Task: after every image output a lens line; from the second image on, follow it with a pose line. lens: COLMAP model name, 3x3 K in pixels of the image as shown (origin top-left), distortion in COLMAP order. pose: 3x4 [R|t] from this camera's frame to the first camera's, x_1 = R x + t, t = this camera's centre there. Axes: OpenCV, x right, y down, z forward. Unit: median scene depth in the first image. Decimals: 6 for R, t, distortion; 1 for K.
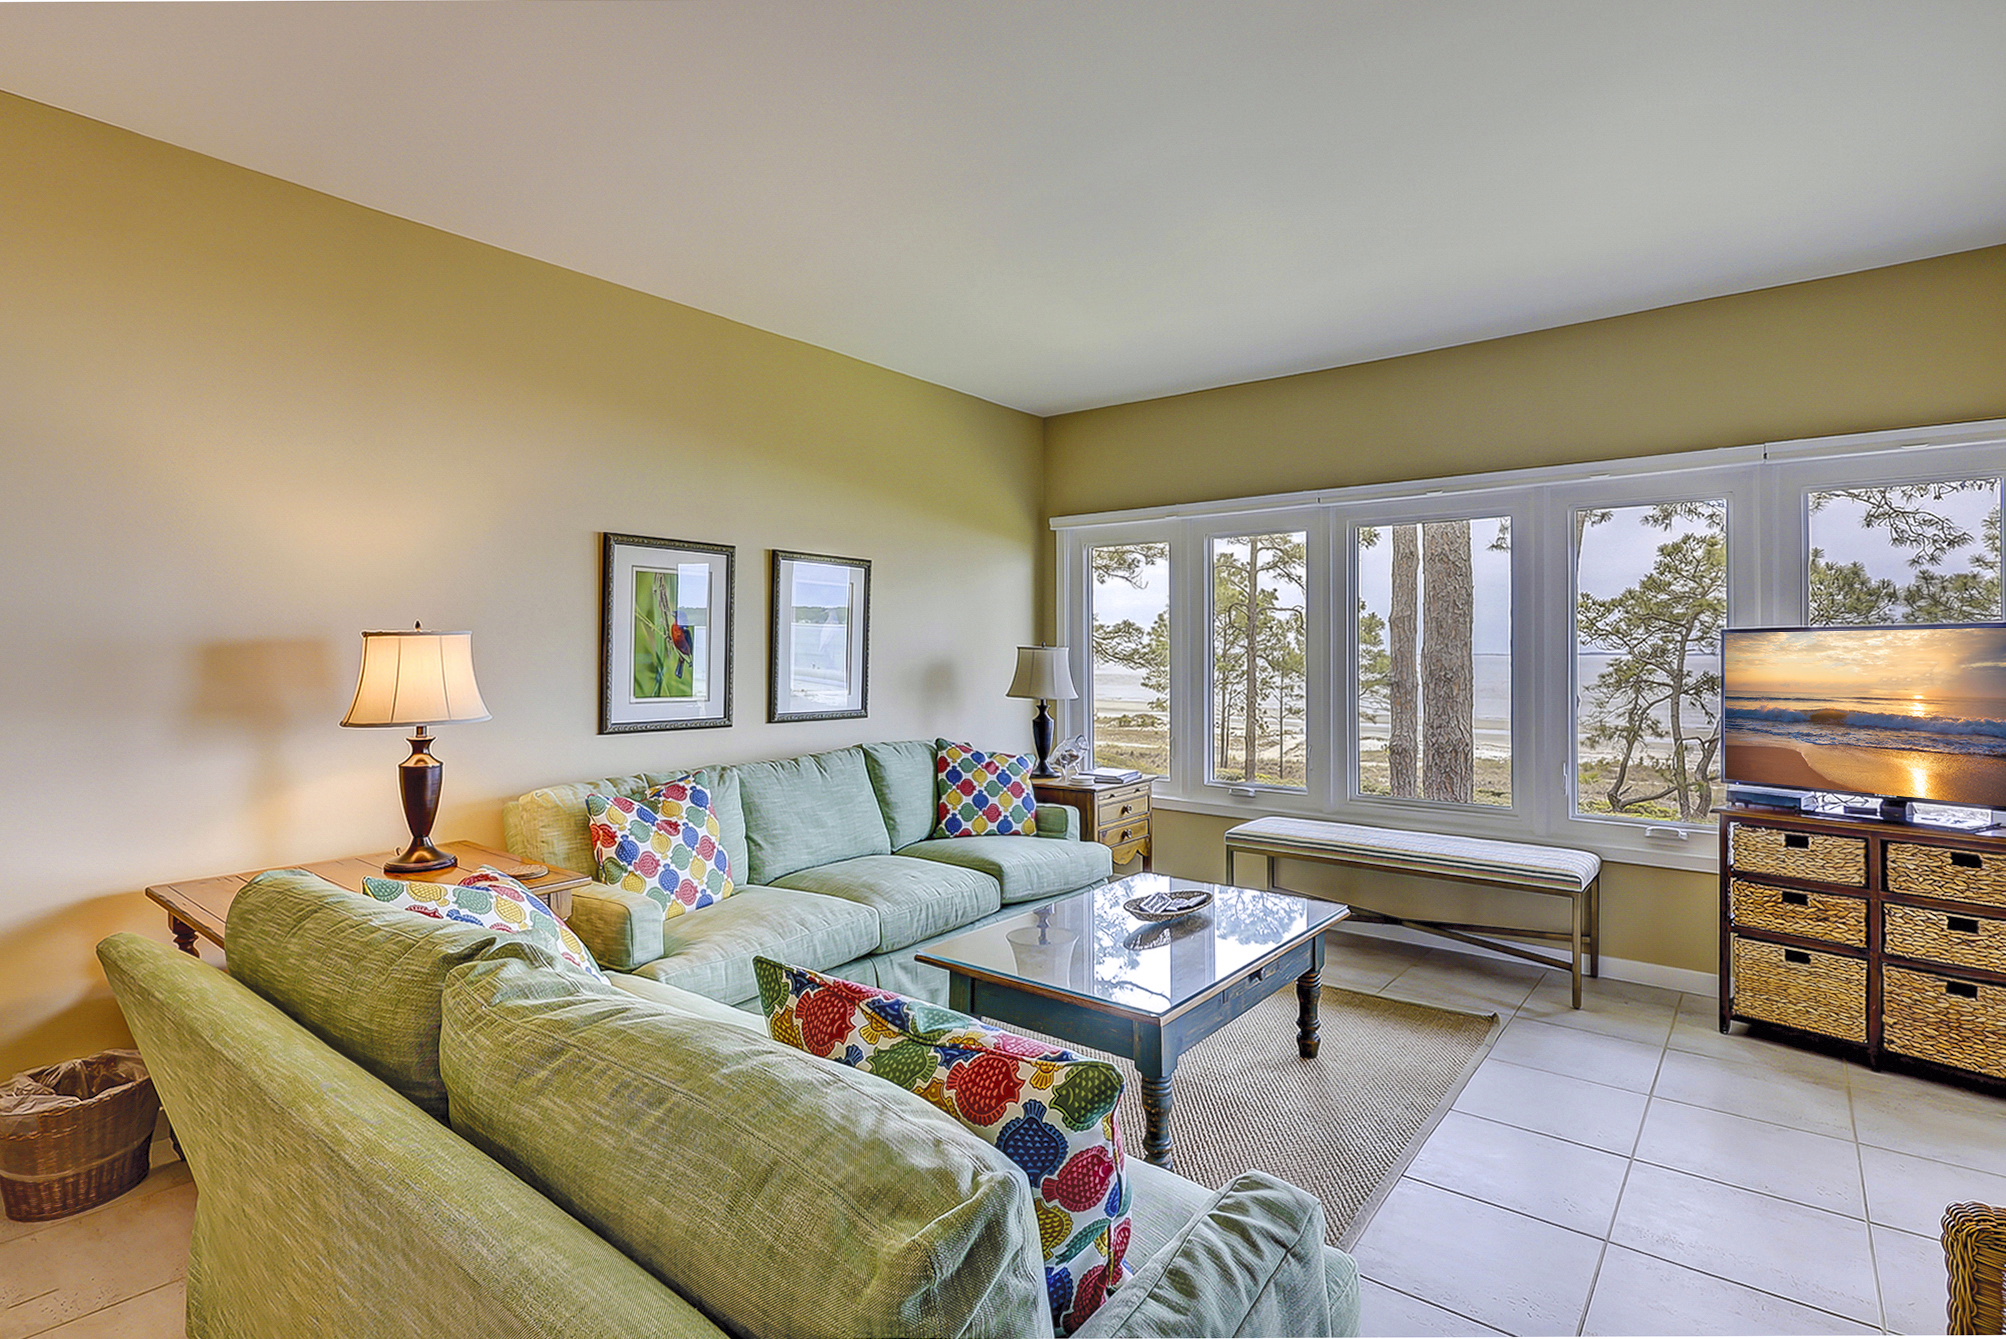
lens RADIAL K [[990.3, 0, 1020.2], [0, 990.3, 625.8], [0, 0, 1]] dist [-0.001739, -0.000701]
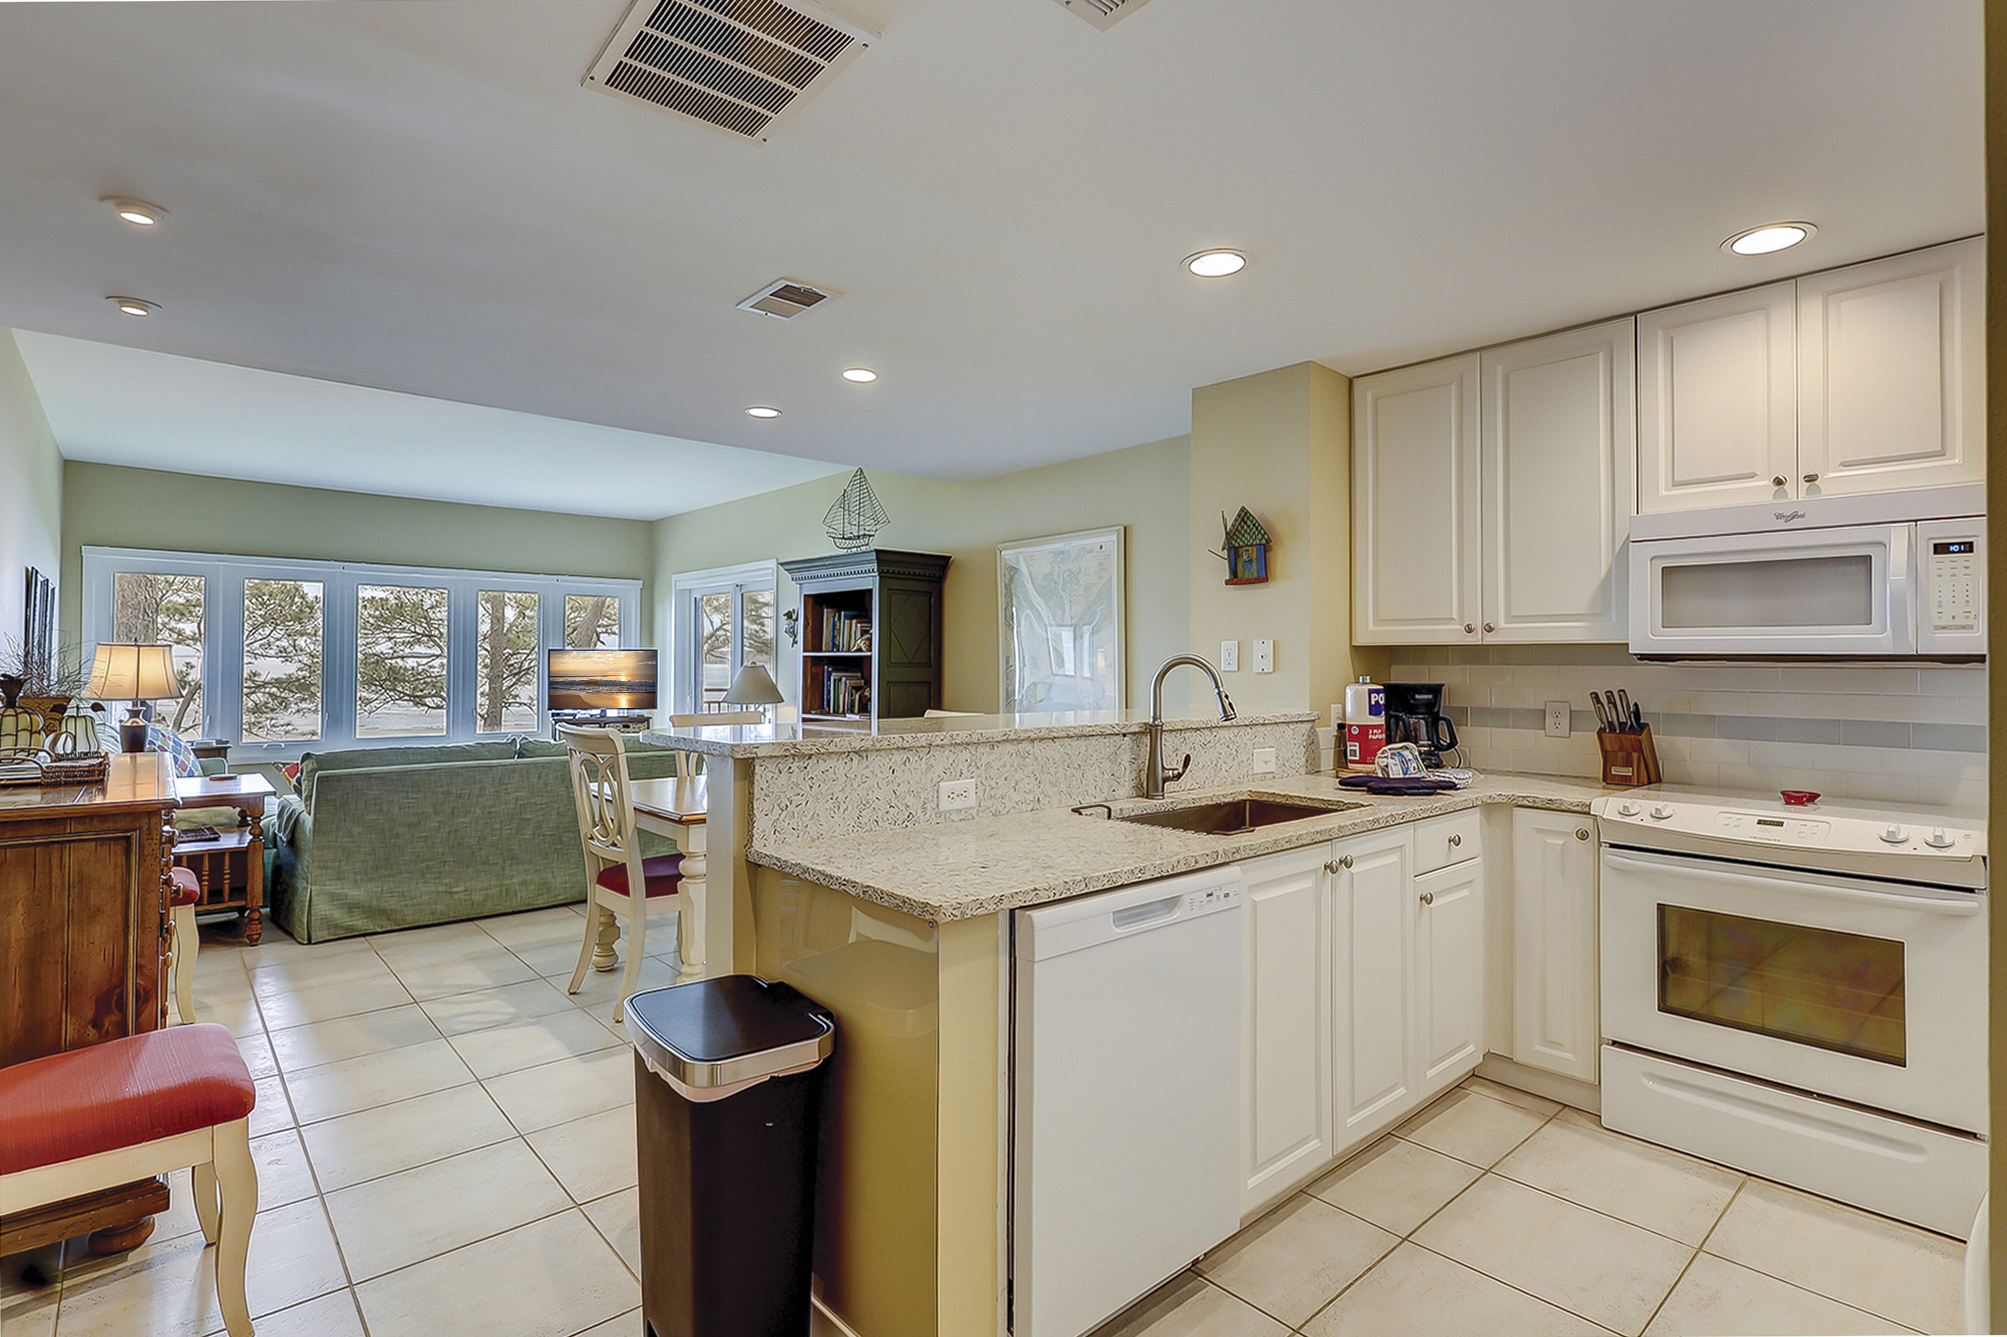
lens RADIAL K [[969.2, 0, 1006.1], [0, 969.2, 656.2], [0, 0, 1]] dist [-0.001413, -0.000289]
pose [[0.179681, 0.003308, 0.983719, -1.600808], [-0.032682, 0.999462, 0.002608, -0.024624], [-0.983182, -0.032618, 0.179693, -0.597521]]
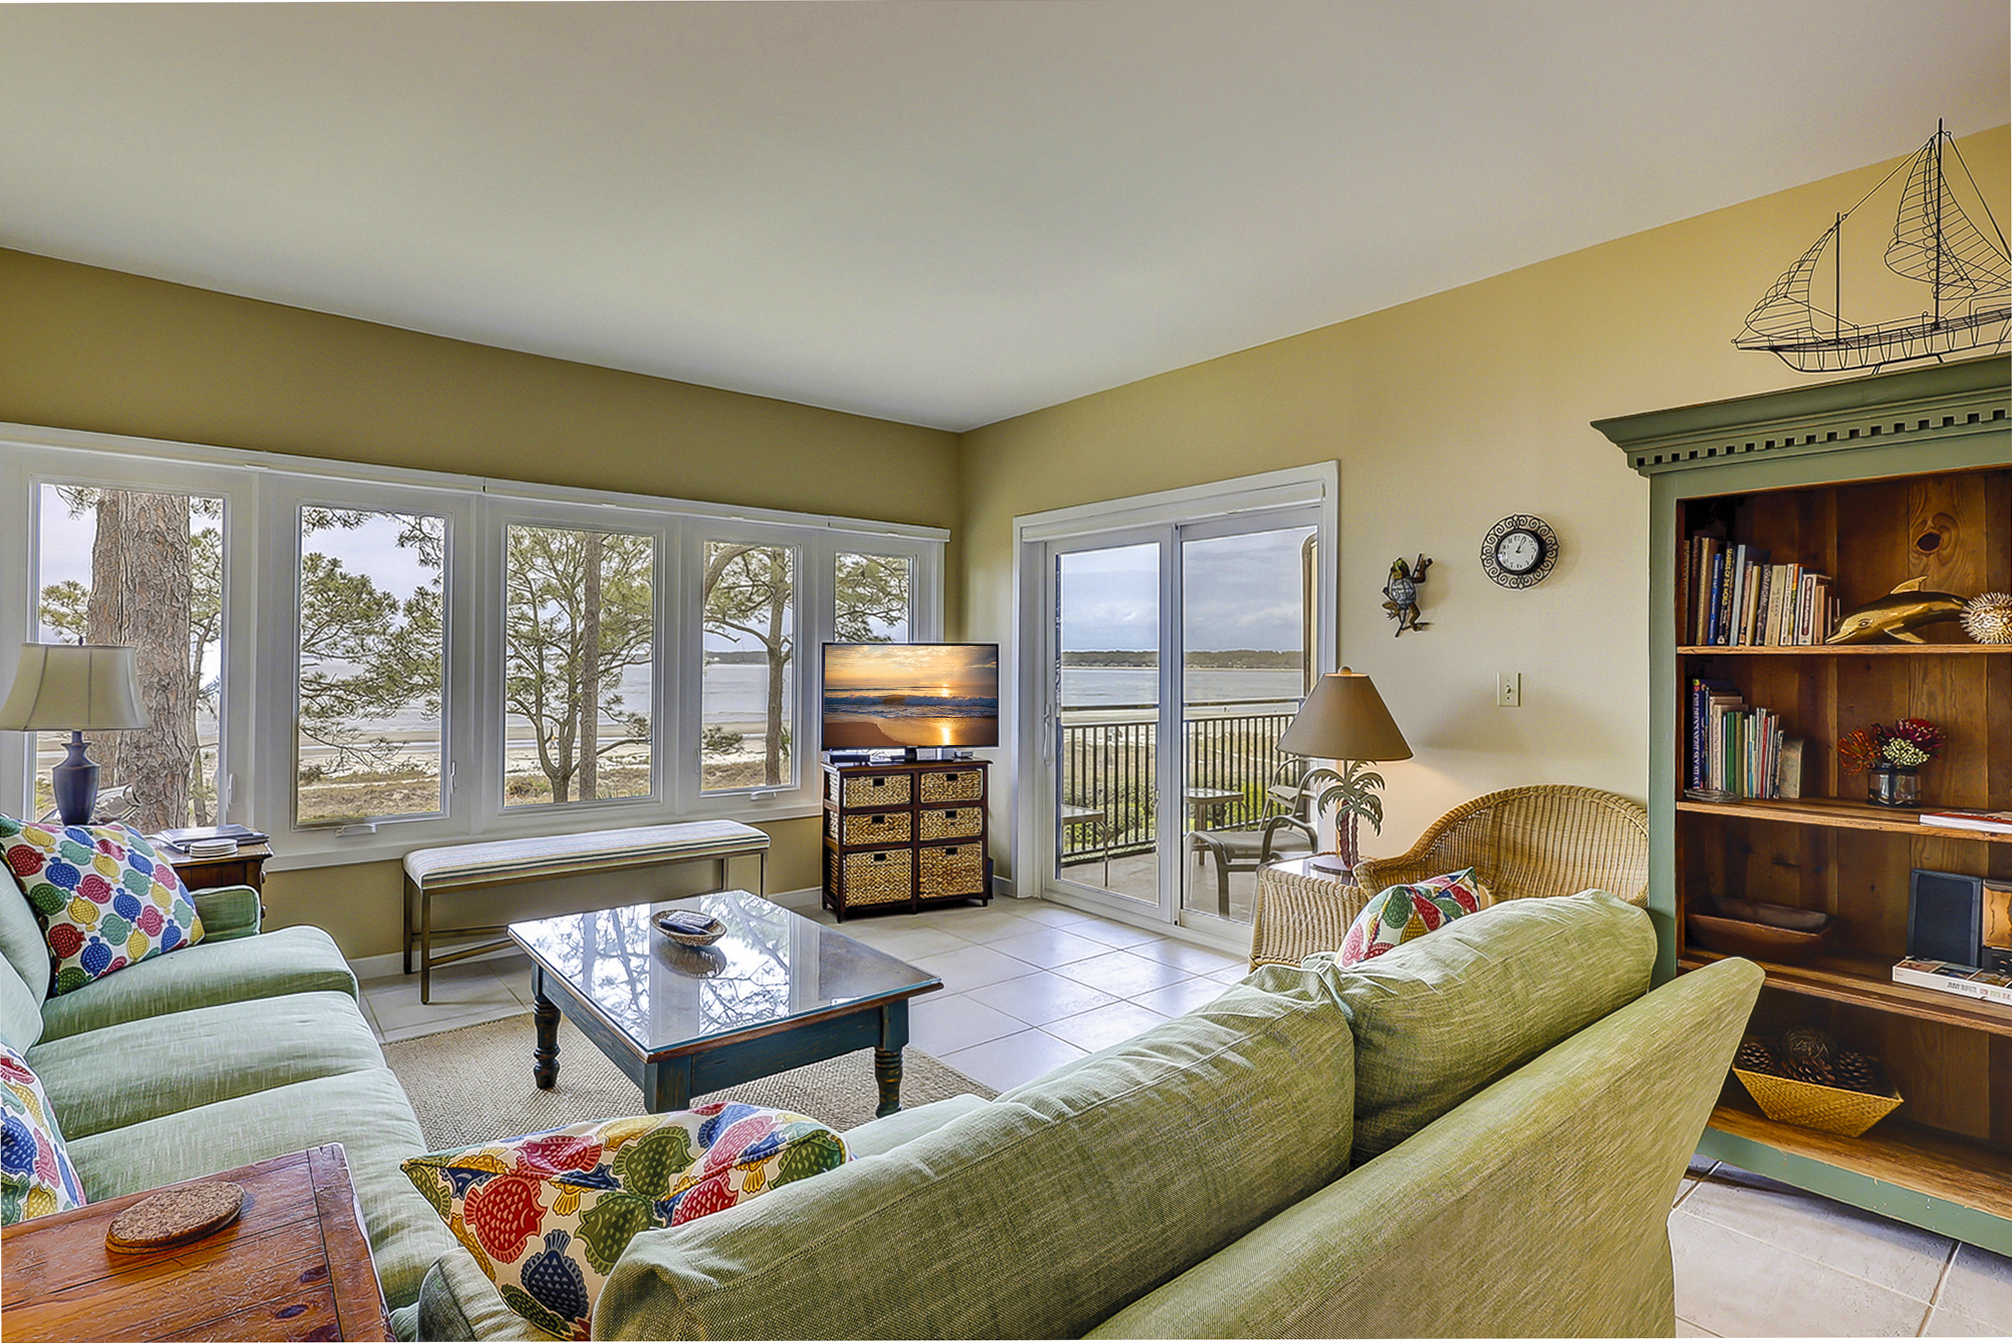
lens RADIAL K [[971.6, 0, 1008.6], [0, 971.6, 659.2], [0, 0, 1]] dist [-0.001413, -0.000289]
pose [[0.222080, 0.001253, 0.975028, -0.637945], [-0.032538, 0.999452, 0.006127, 0.012001], [-0.974485, -0.033086, 0.221999, 0.476487]]
